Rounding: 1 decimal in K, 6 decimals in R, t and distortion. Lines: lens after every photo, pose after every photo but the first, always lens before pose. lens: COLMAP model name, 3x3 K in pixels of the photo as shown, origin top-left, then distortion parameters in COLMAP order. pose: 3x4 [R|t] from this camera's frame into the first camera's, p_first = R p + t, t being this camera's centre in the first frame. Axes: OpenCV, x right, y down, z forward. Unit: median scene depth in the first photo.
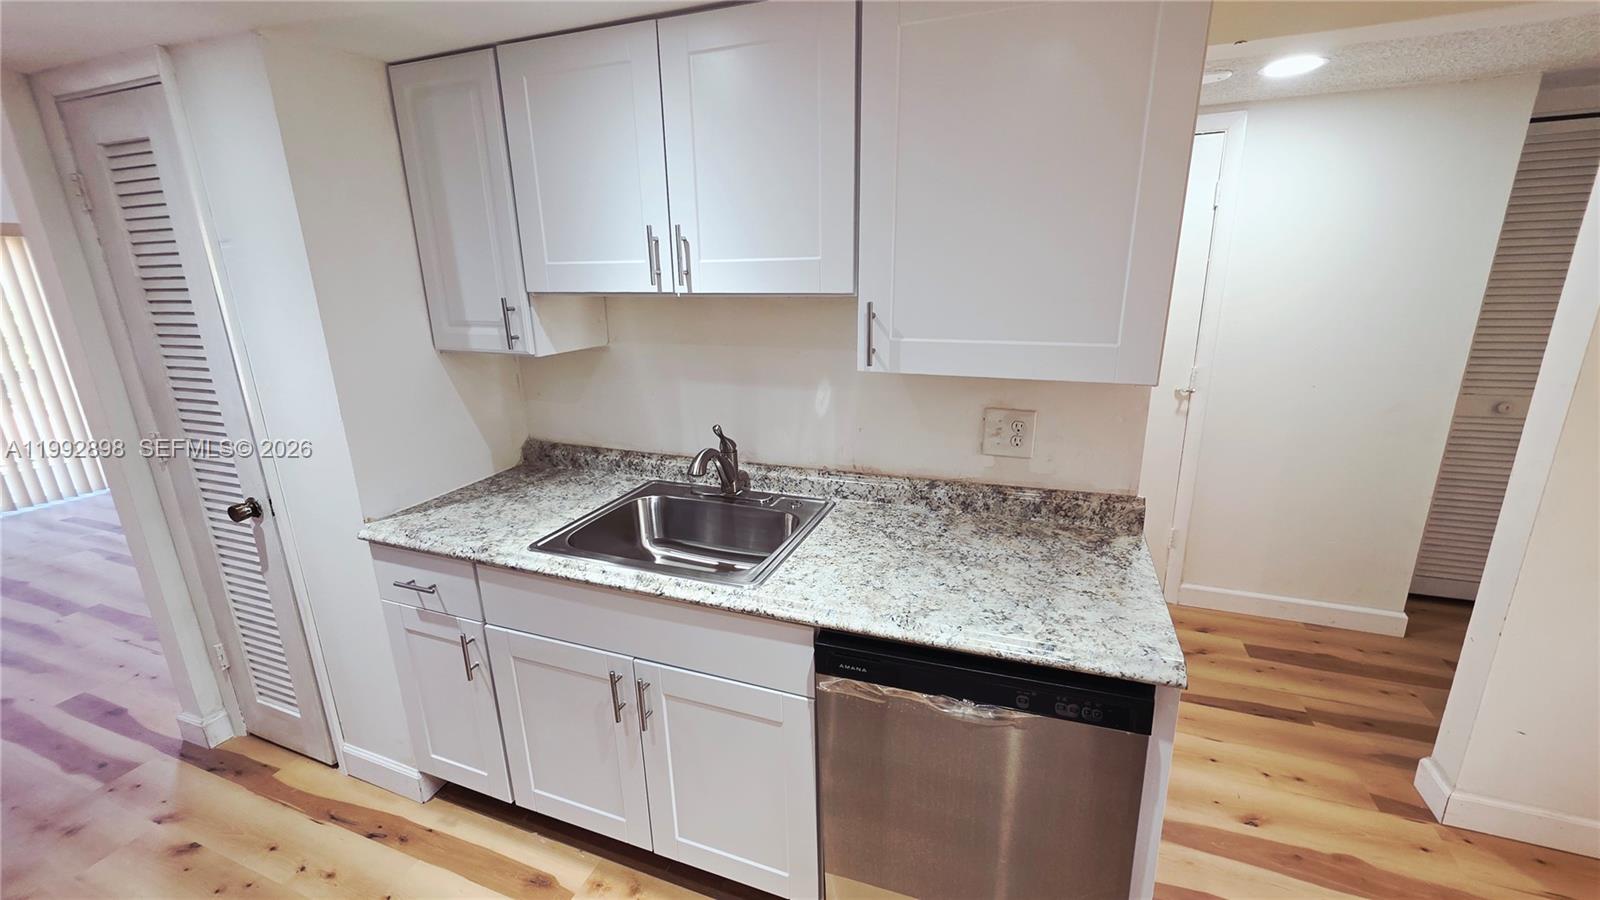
lens RADIAL K [[641.6, 0, 798.4], [0, 641.6, 451.9], [0, 0, 1]] dist [0.000301, 0.000997]
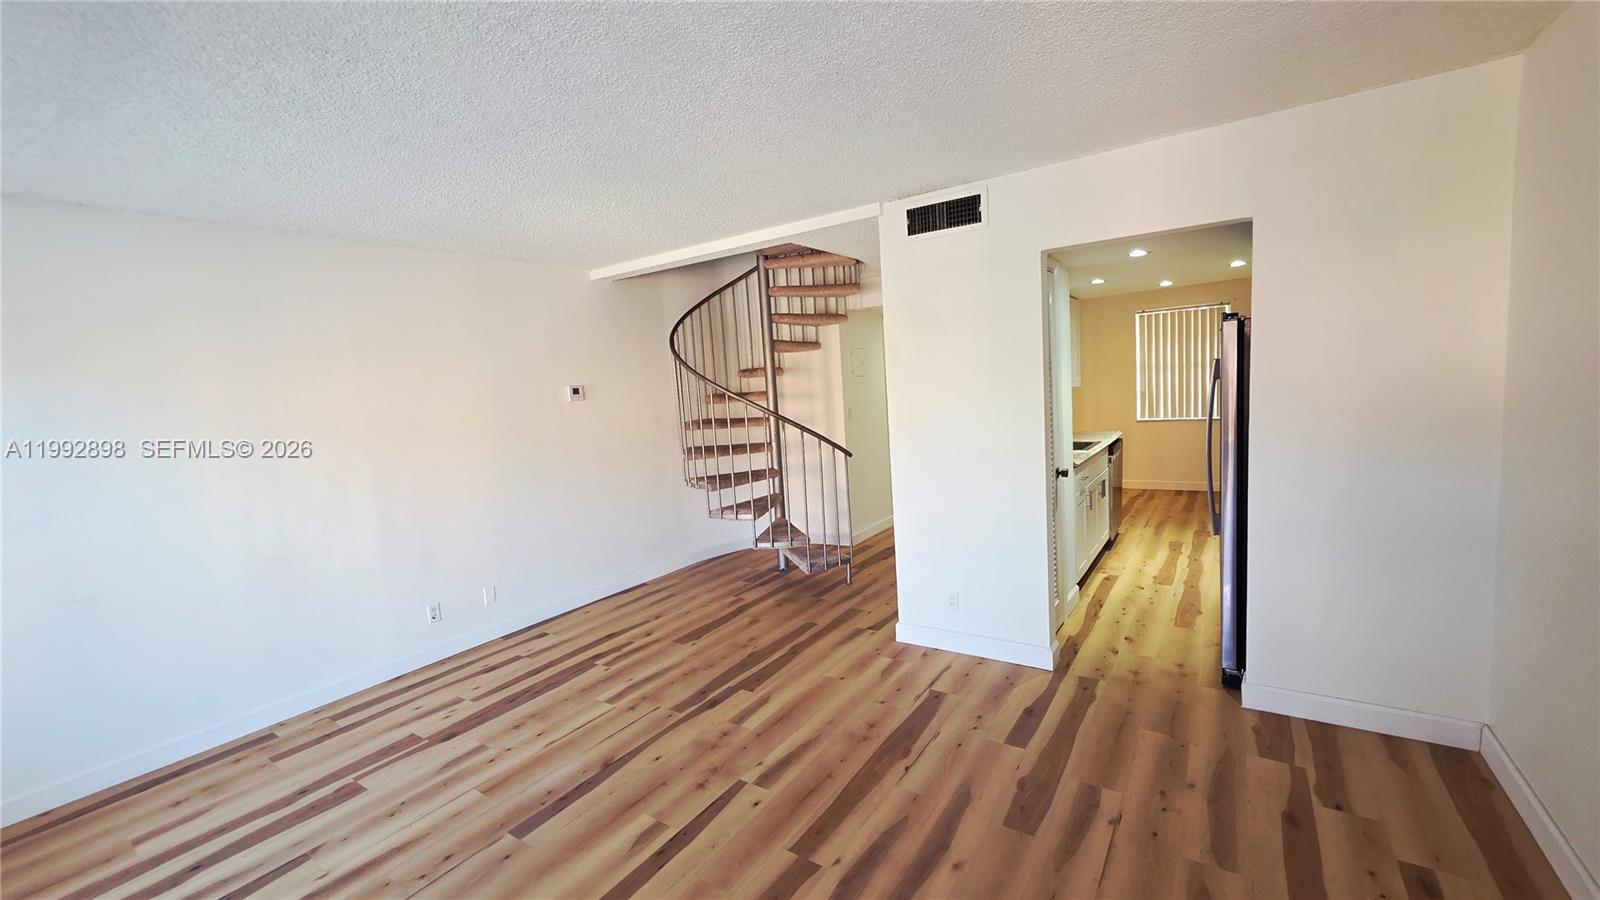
lens RADIAL K [[641.6, 0, 804.9], [0, 641.6, 444.5], [0, 0, 1]] dist [0.000301, 0.000997]
pose [[0.219519, -0.085998, 0.971810, -3.330032], [0.321563, 0.946823, 0.011150, -0.296085], [-0.921091, 0.310050, 0.235500, 1.409195]]
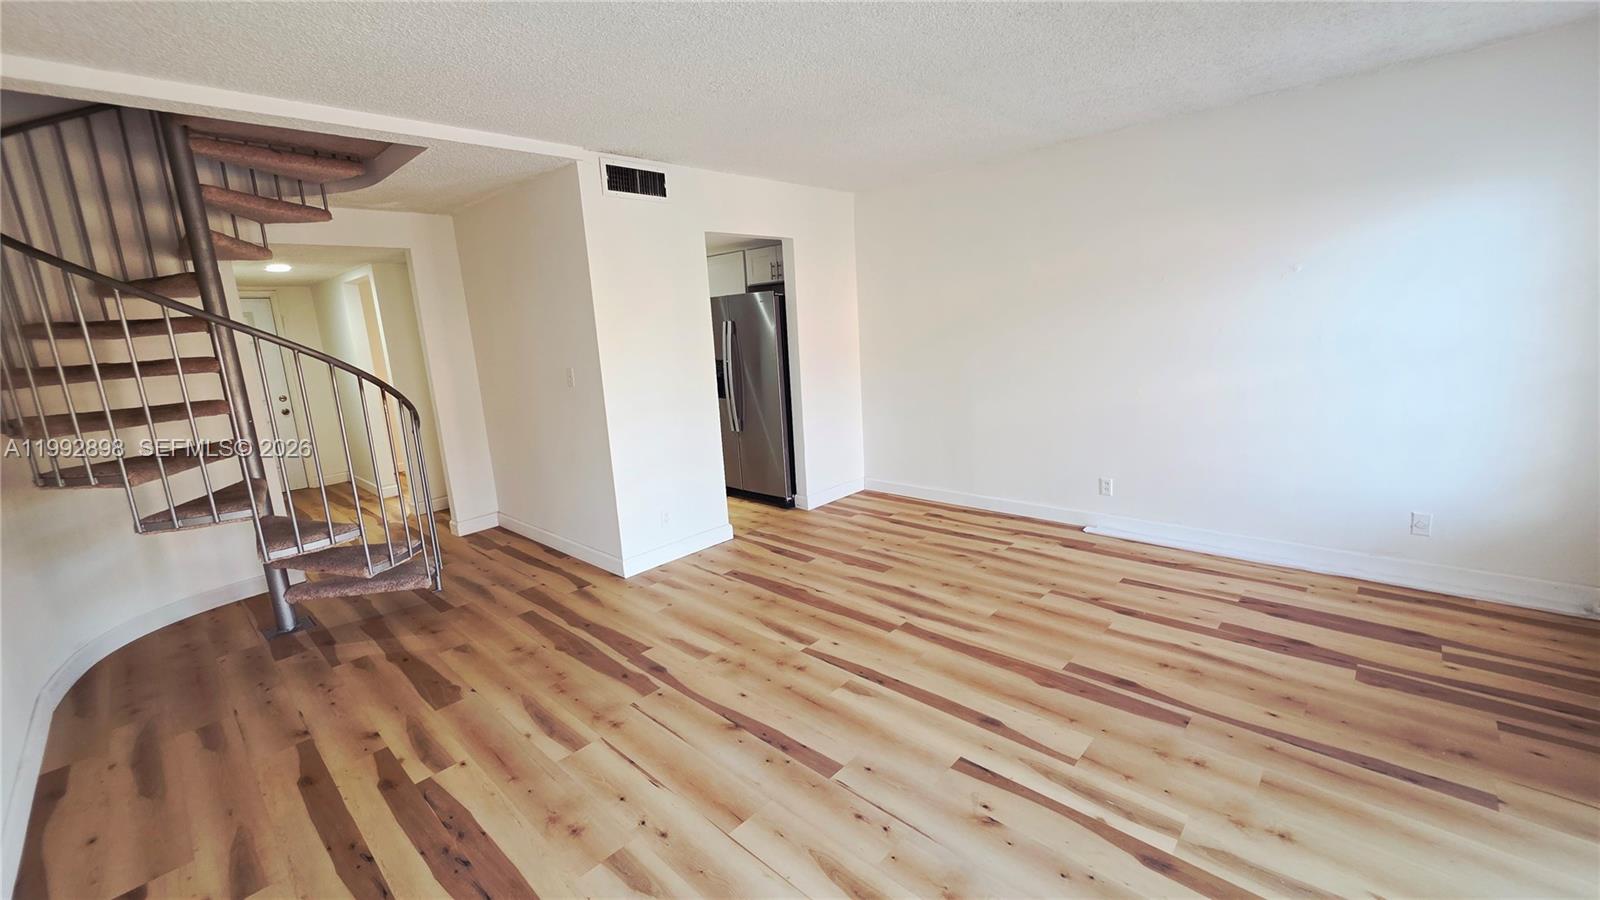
lens RADIAL K [[641.6, 0, 798.2], [0, 641.6, 445.0], [0, 0, 1]] dist [0.000301, 0.000997]
pose [[-0.922974, 0.004080, 0.384841, -2.635502], [0.179578, 0.888984, 0.421260, -0.831300], [-0.340399, 0.457921, -0.821241, 3.350093]]
